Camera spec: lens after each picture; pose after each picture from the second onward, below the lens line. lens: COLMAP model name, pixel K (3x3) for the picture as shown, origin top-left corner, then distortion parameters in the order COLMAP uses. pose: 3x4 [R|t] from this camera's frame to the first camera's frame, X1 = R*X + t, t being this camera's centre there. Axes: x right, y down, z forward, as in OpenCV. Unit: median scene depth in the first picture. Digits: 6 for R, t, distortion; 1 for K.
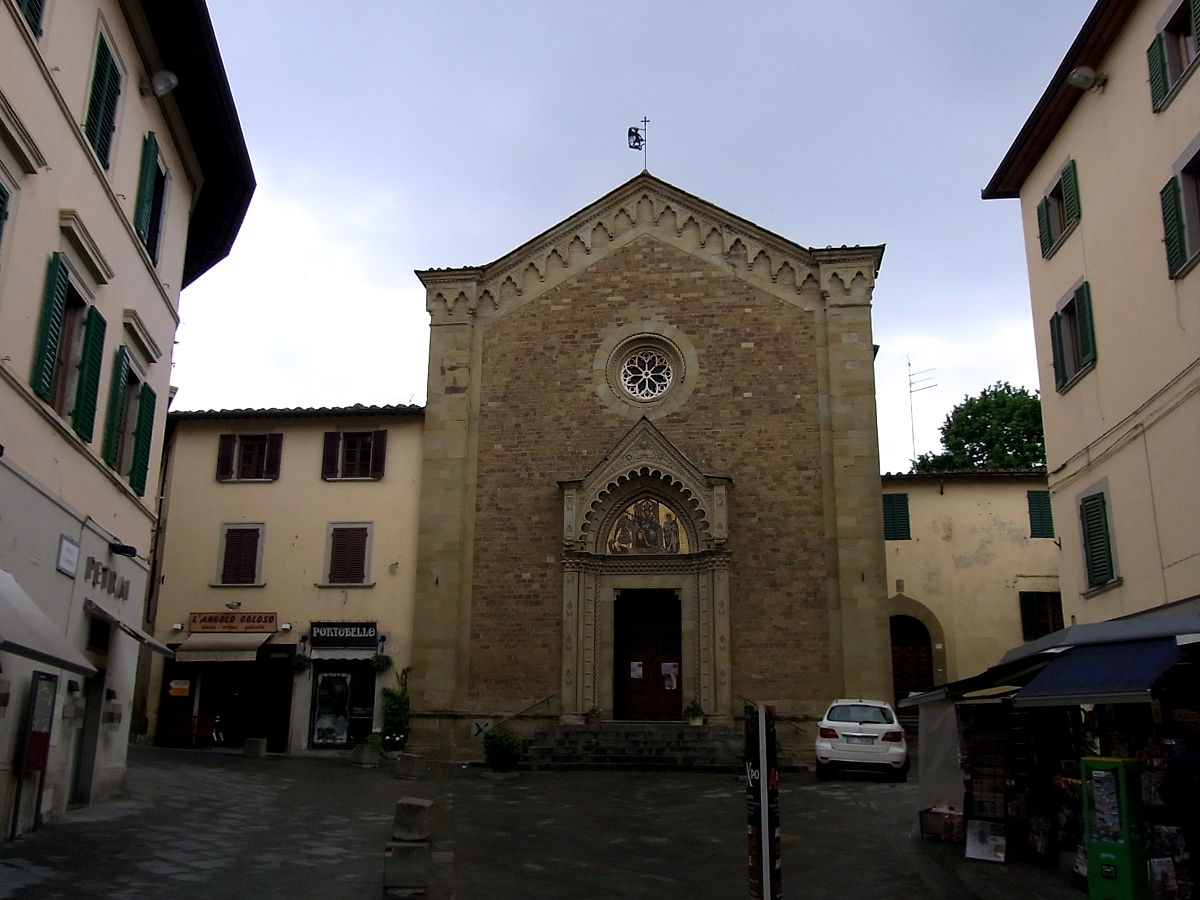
lens RADIAL K [[970.6, 0, 606.6], [0, 970.6, 454.4], [0, 0, 1]] dist [-0.009549, -0.000165]
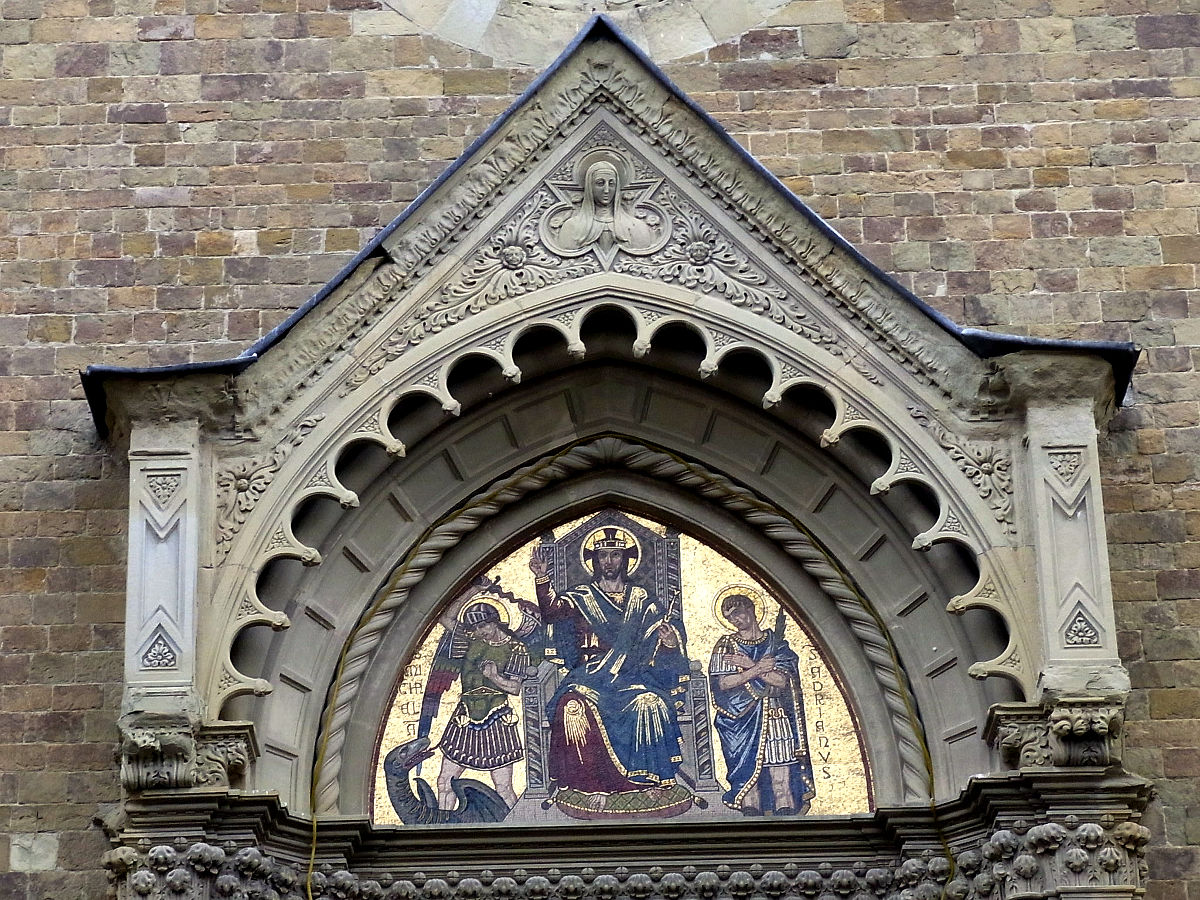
lens RADIAL K [[3465.8, 0, 595.3], [0, 3465.8, 448.1], [0, 0, 1]] dist [0.171037, 0.000000]
pose [[0.993570, 0.014346, 0.112309, -0.030687], [-0.003801, 0.995608, -0.093545, 0.094527], [-0.113157, 0.092517, 0.989260, 0.402707]]
